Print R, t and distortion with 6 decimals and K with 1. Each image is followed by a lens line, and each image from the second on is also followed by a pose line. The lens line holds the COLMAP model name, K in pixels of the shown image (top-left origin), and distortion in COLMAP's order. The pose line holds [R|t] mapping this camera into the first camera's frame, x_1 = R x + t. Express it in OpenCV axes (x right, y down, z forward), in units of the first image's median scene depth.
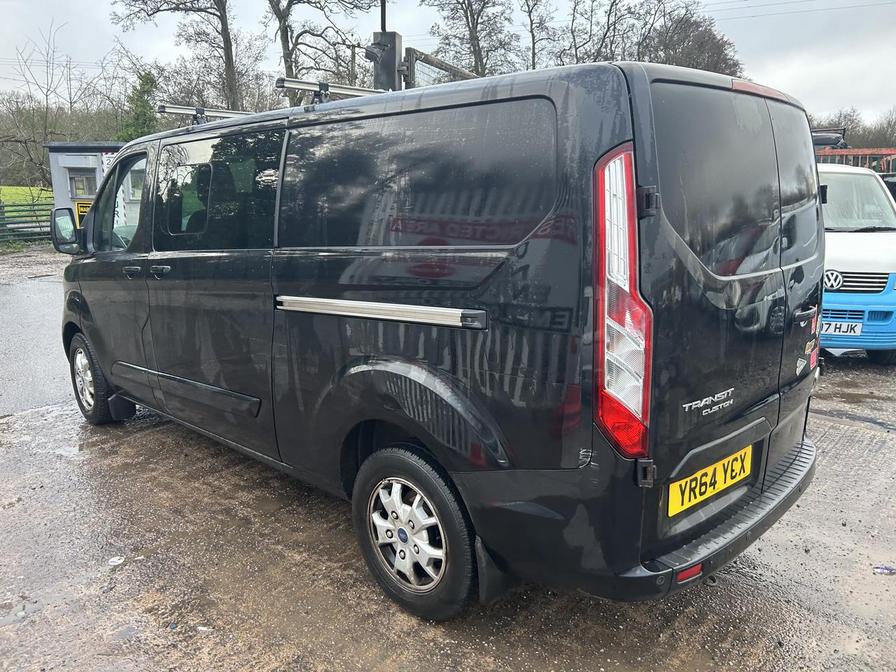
lens RADIAL K [[674.0, 0, 451.6], [0, 674.0, 334.6], [0, 0, 1]] dist [0.044966, -0.035427]
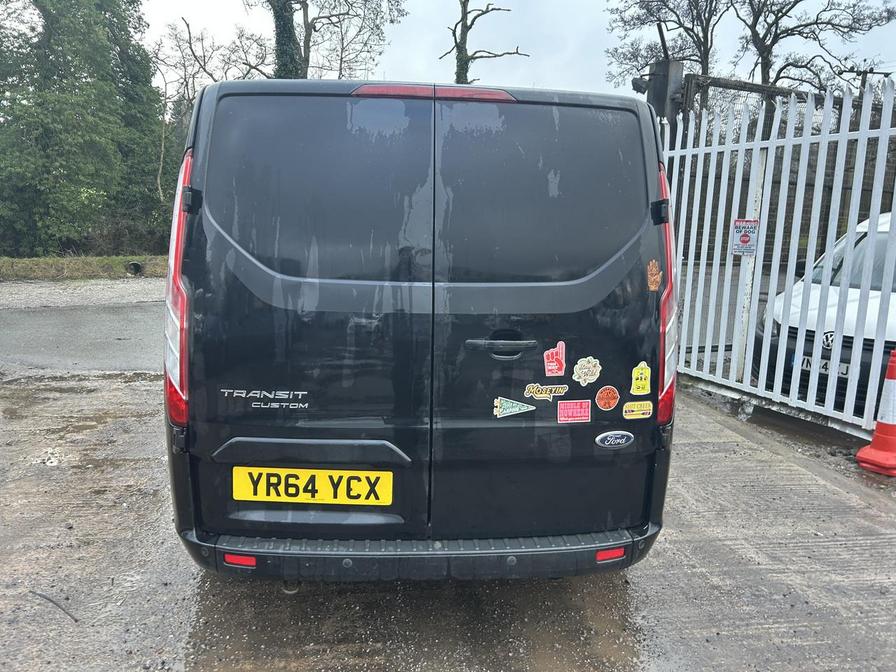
lens RADIAL K [[674.0, 0, 448.9], [0, 674.0, 322.3], [0, 0, 1]] dist [0.044966, -0.035427]
pose [[0.743633, 0.118772, -0.657953, 0.098569], [-0.169030, 0.985523, -0.013137, -0.003563], [0.646868, 0.120983, 0.752944, 0.031239]]
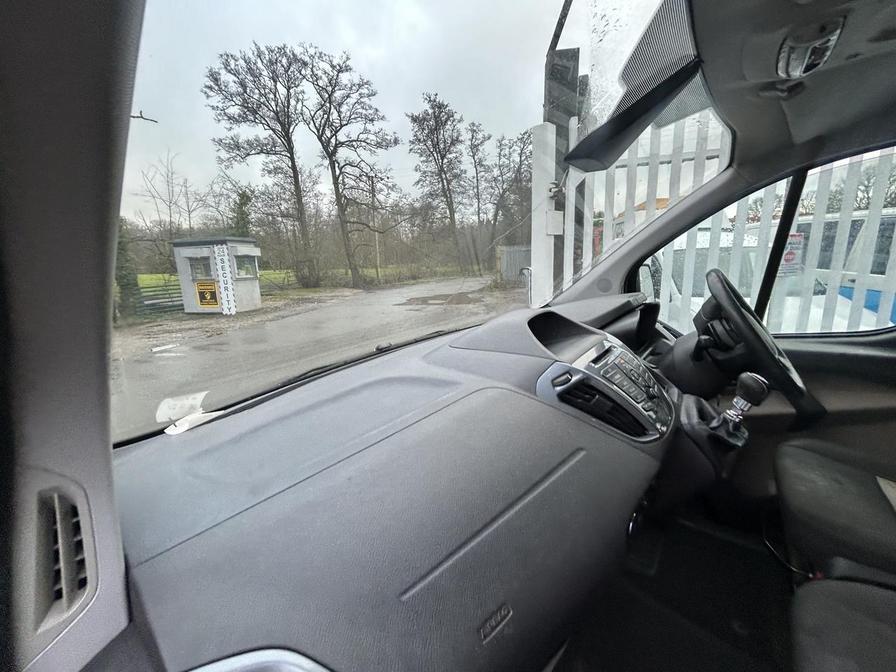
lens RADIAL K [[362.2, 0, 449.2], [0, 362.2, 336.6], [0, 0, 1]] dist [0.000228, -0.000982]
pose [[0.994419, -0.066740, 0.081706, -0.076605], [0.067421, 0.997709, -0.005605, -0.032337], [-0.081145, 0.011083, 0.996641, 0.160236]]
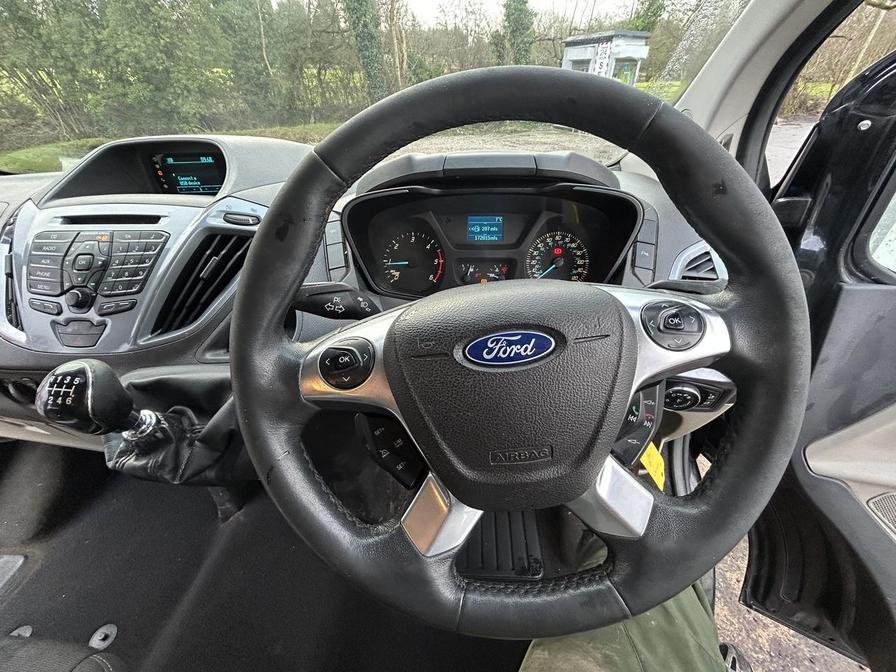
lens RADIAL K [[362.2, 0, 450.6], [0, 362.2, 337.0], [0, 0, 1]] dist [0.000228, -0.000982]
pose [[0.654082, 0.422417, -0.627487, -0.039371], [-0.143559, 0.883791, 0.445313, -0.034821], [0.742676, -0.201190, 0.638714, 0.185501]]
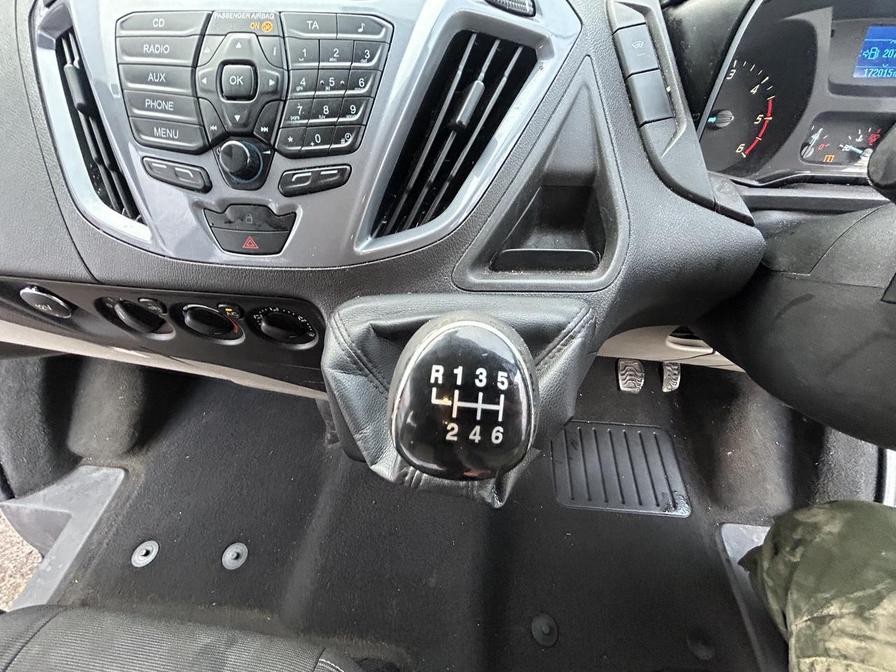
lens RADIAL K [[362.2, 0, 448.5], [0, 362.2, 335.0], [0, 0, 1]] dist [0.000228, -0.000982]
pose [[0.628379, 0.602958, -0.491509, -0.052060], [-0.166992, 0.721661, 0.671803, -0.030053], [0.759772, -0.340069, 0.554166, 0.181245]]
